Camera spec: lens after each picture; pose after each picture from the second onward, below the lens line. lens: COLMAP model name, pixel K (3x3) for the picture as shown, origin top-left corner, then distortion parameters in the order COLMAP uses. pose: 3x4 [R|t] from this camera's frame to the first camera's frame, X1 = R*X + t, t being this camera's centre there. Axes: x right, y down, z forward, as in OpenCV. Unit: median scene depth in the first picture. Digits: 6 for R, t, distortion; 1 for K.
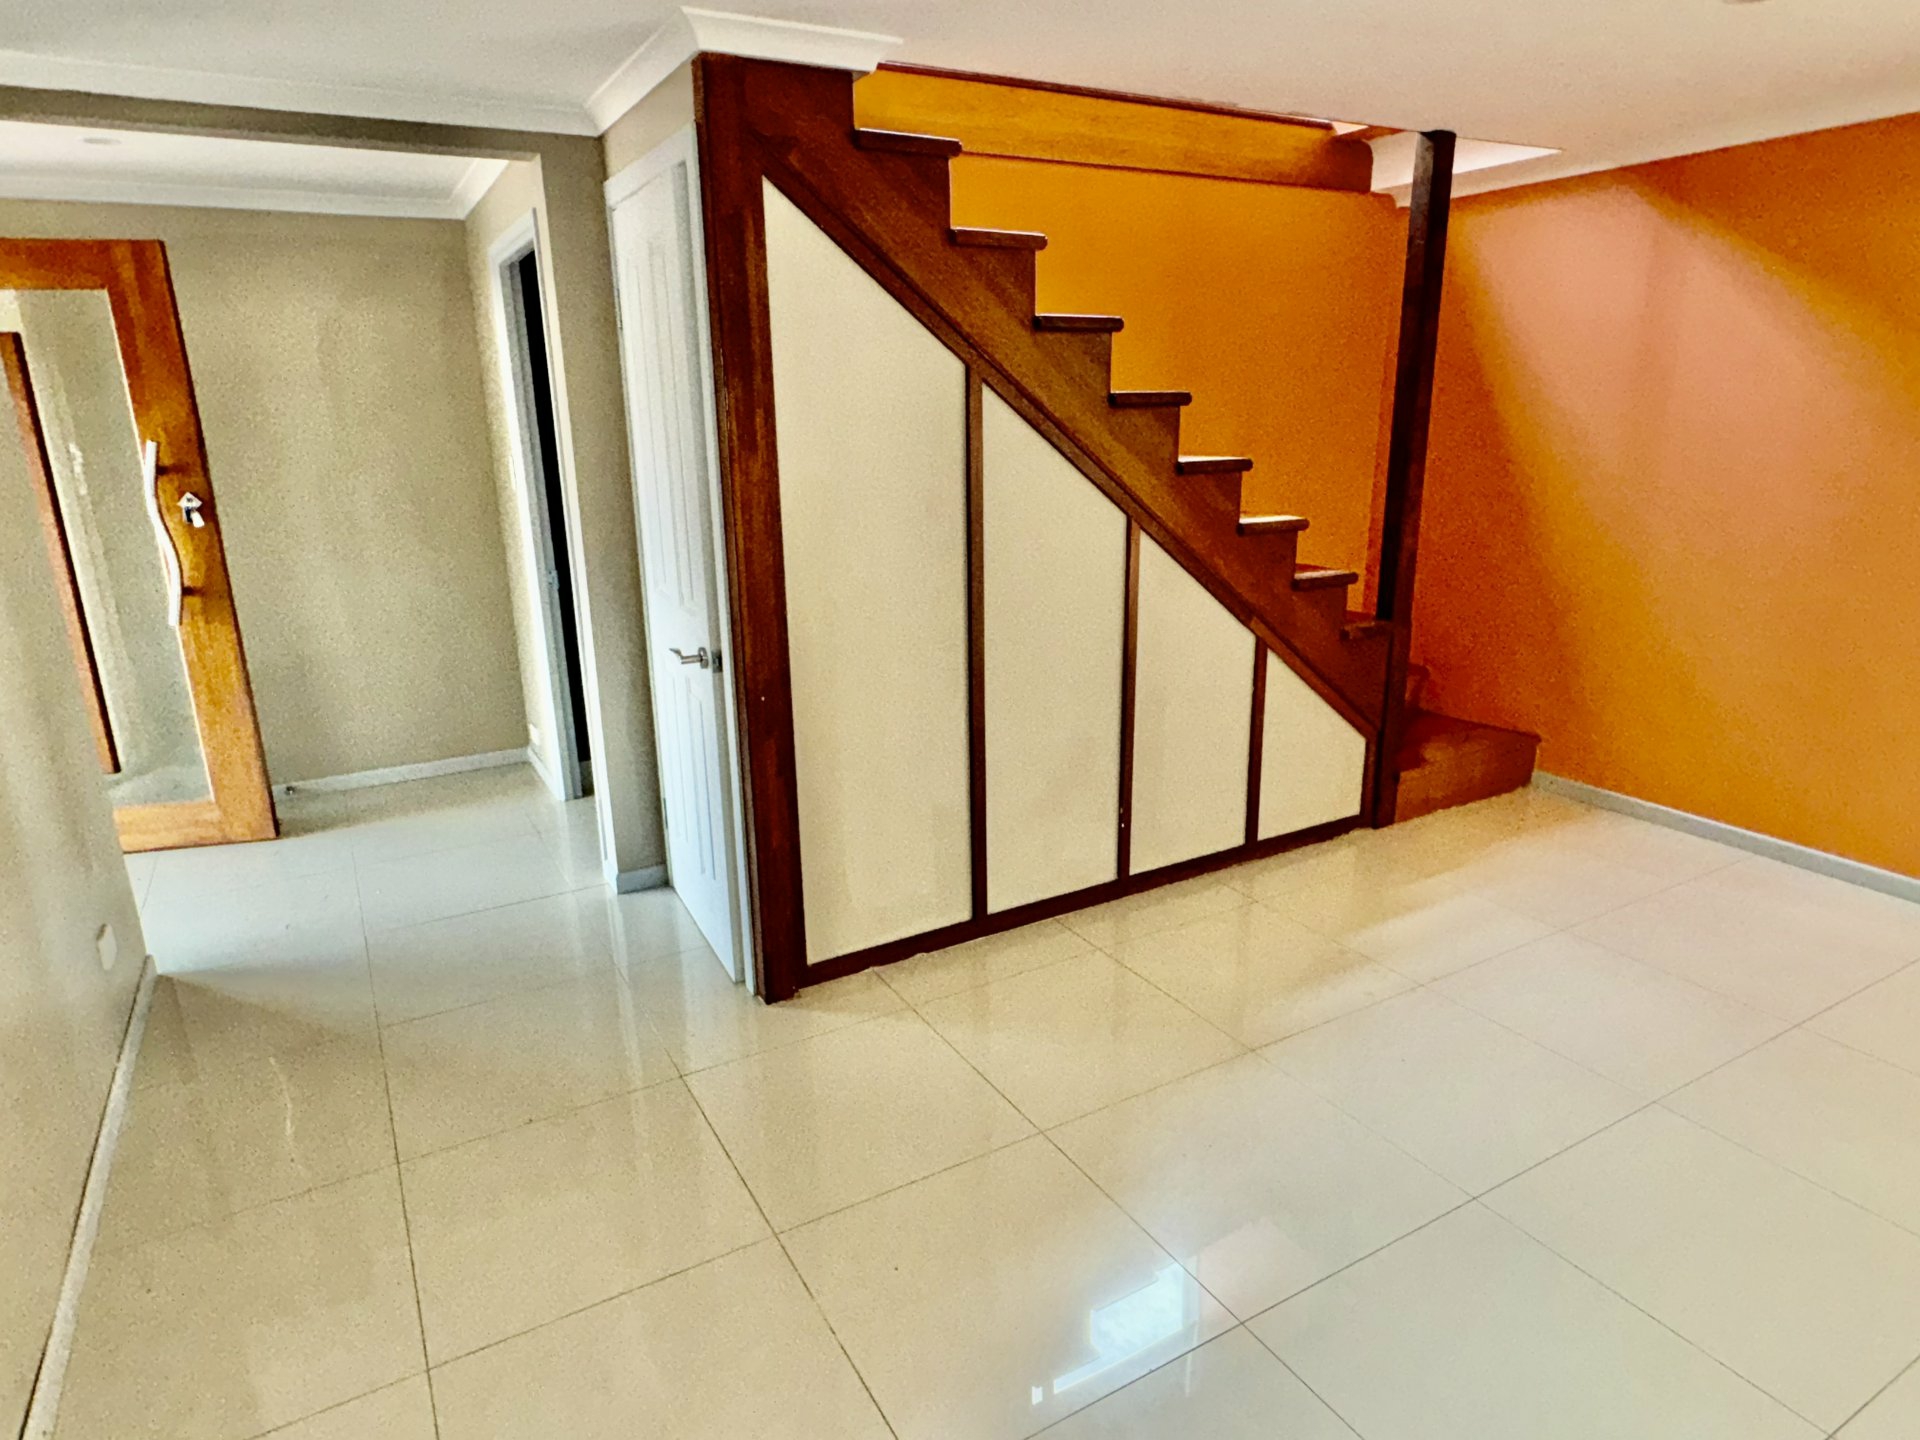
lens RADIAL K [[1125.0, 0, 960.0], [0, 1125.0, 720.0], [0, 0, 1]] dist [0.001848, 0.000510]
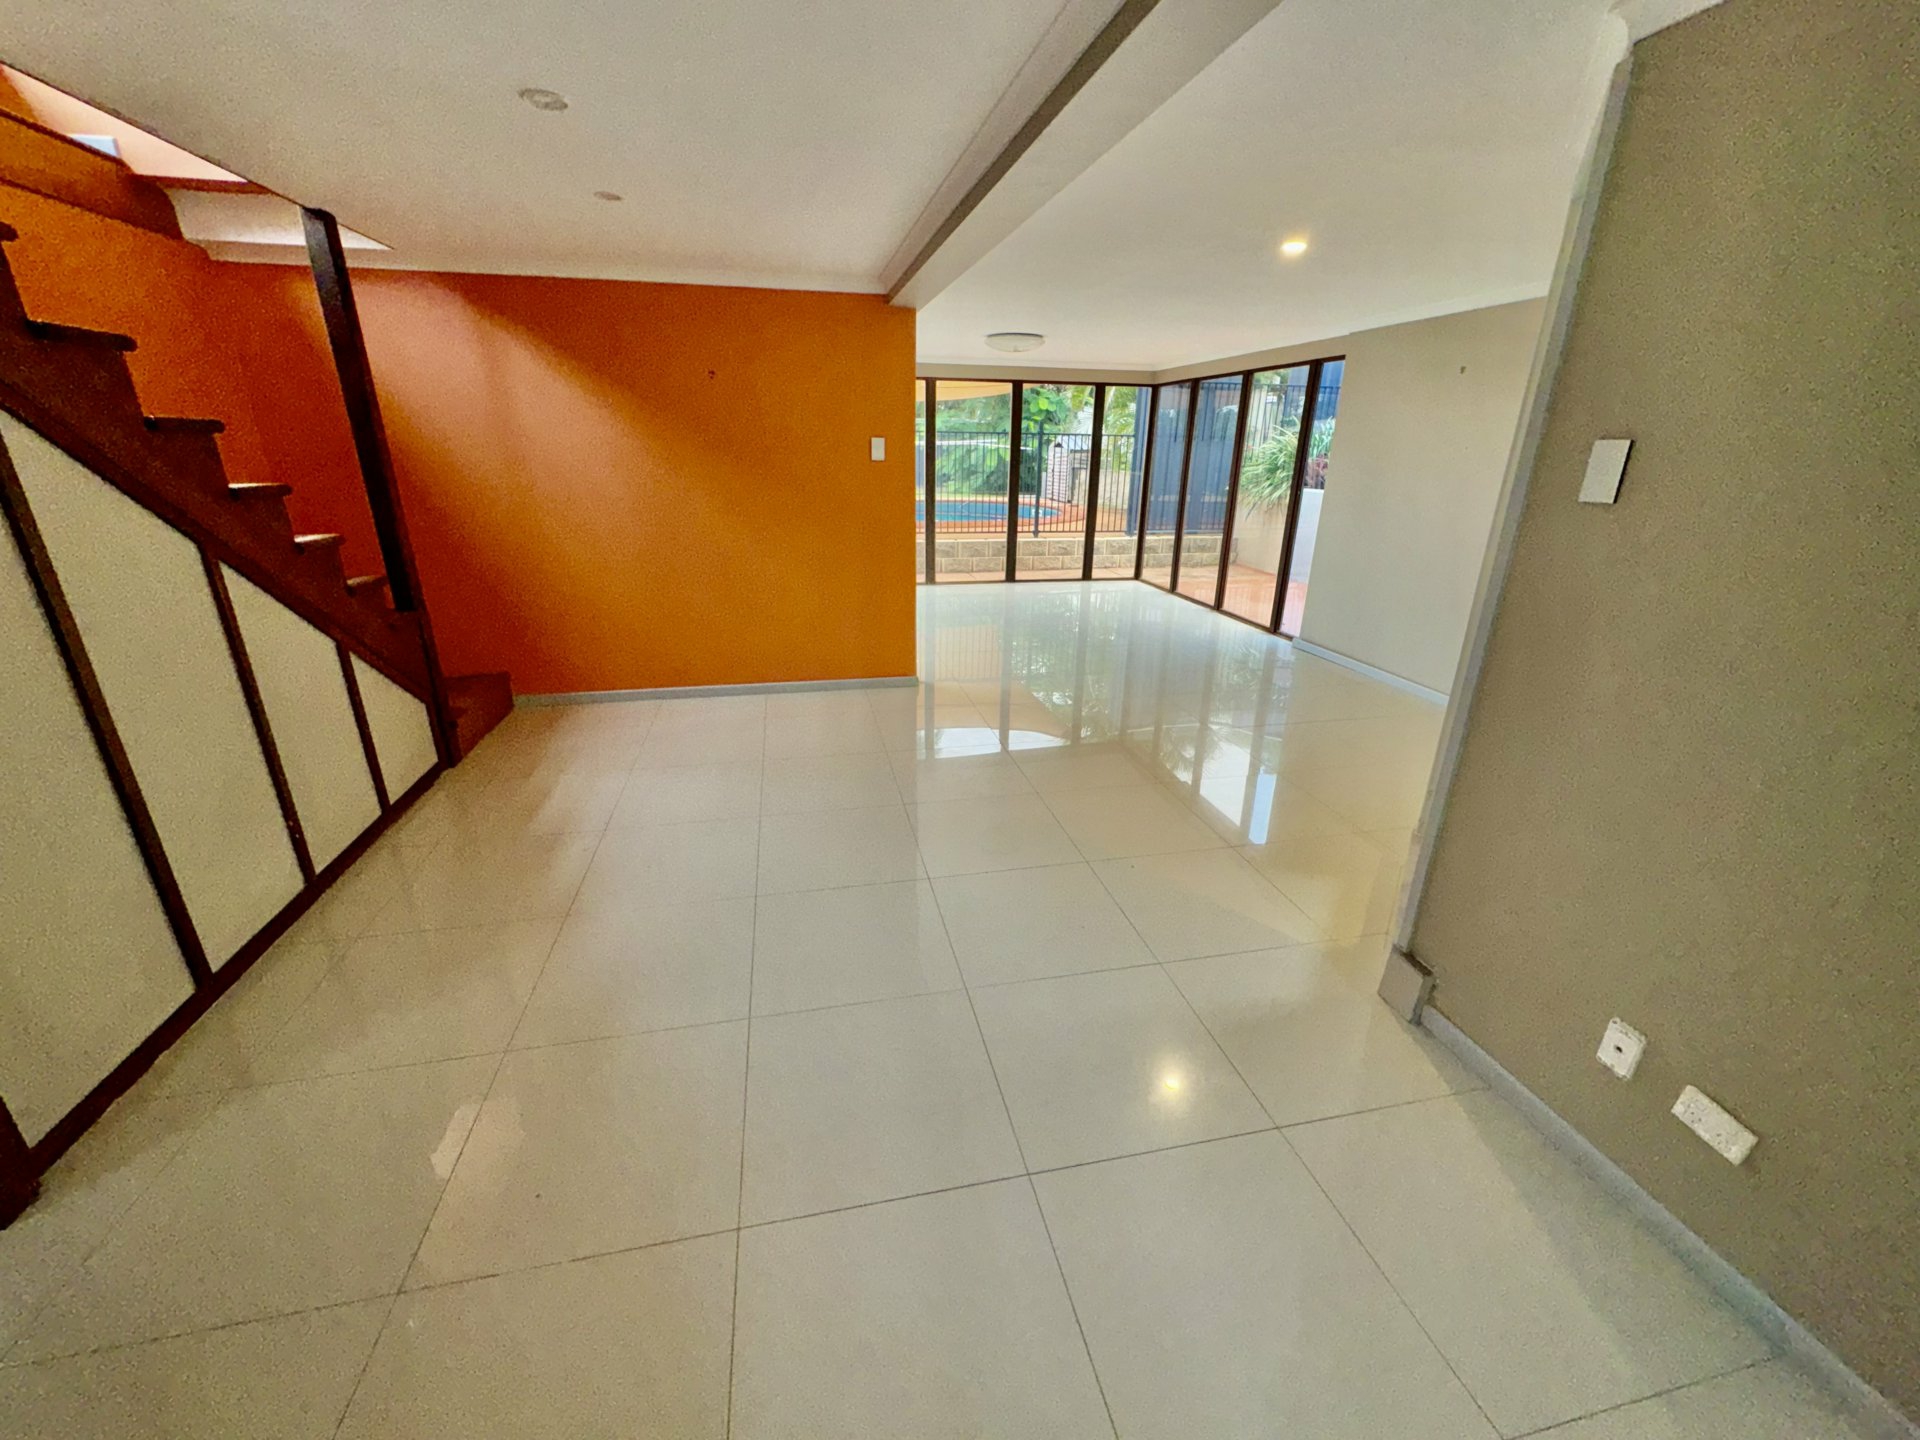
lens RADIAL K [[765.8, 0, 959.5], [0, 765.8, 720.5], [0, 0, 1]] dist [-0.001098, 0.000035]
pose [[0.304658, -0.310362, 0.900477, -0.274560], [0.247458, 0.938747, 0.239830, -0.026935], [-0.919754, 0.149764, 0.362799, 0.134809]]
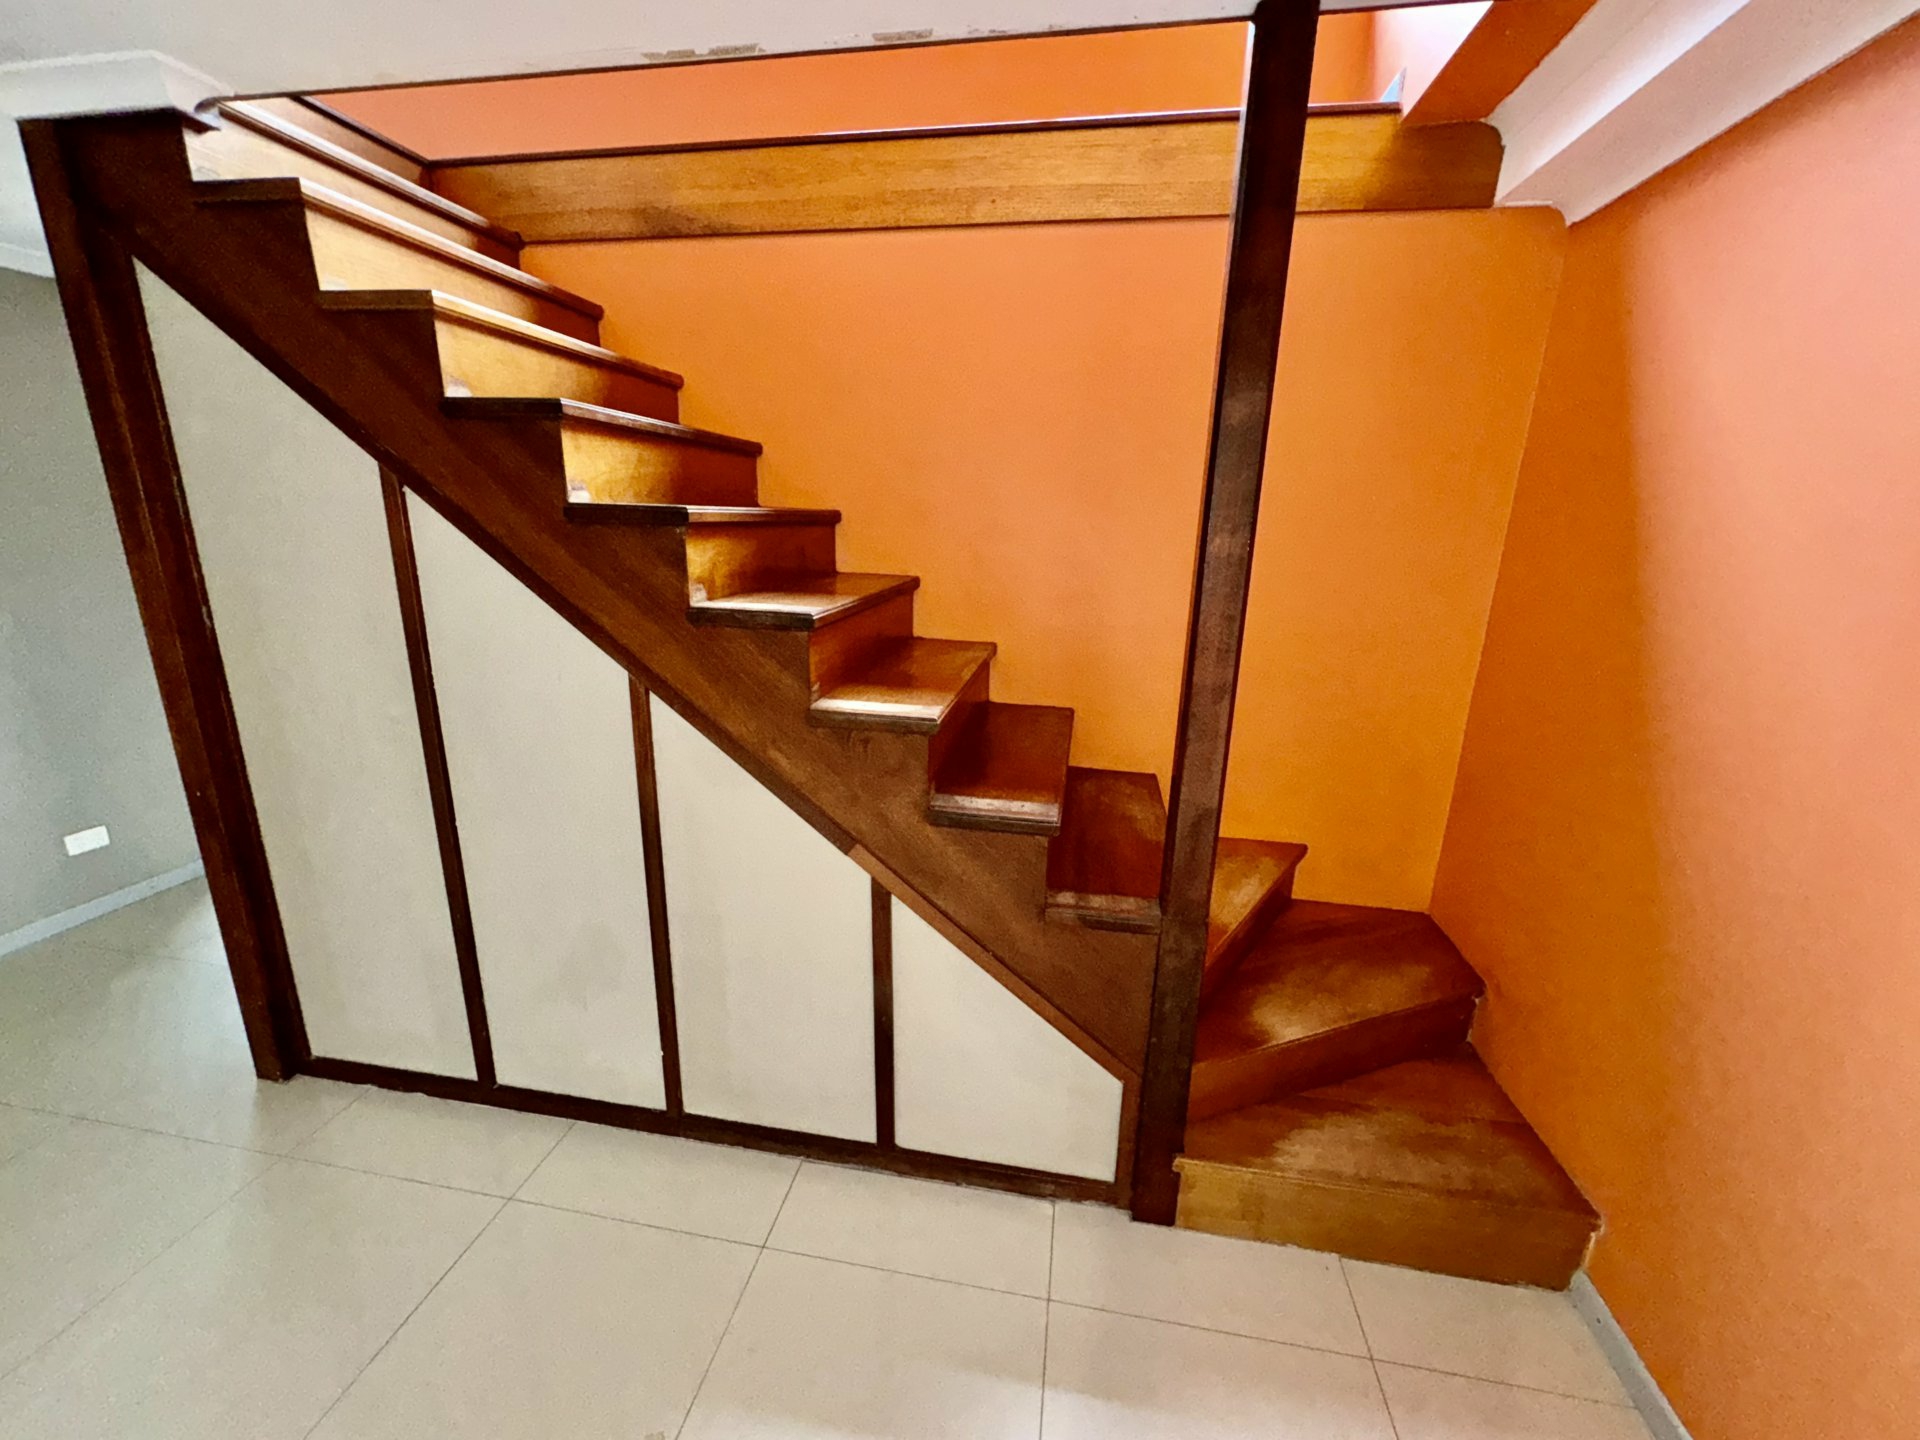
lens RADIAL K [[780.3, 0, 960.0], [0, 780.3, 720.0], [0, 0, 1]] dist [-0.002159, 0.000918]
pose [[0.767078, 0.200577, -0.609393, 0.570067], [-0.211619, 0.975814, 0.054806, -0.200391], [0.605648, 0.086919, 0.790972, 0.649217]]
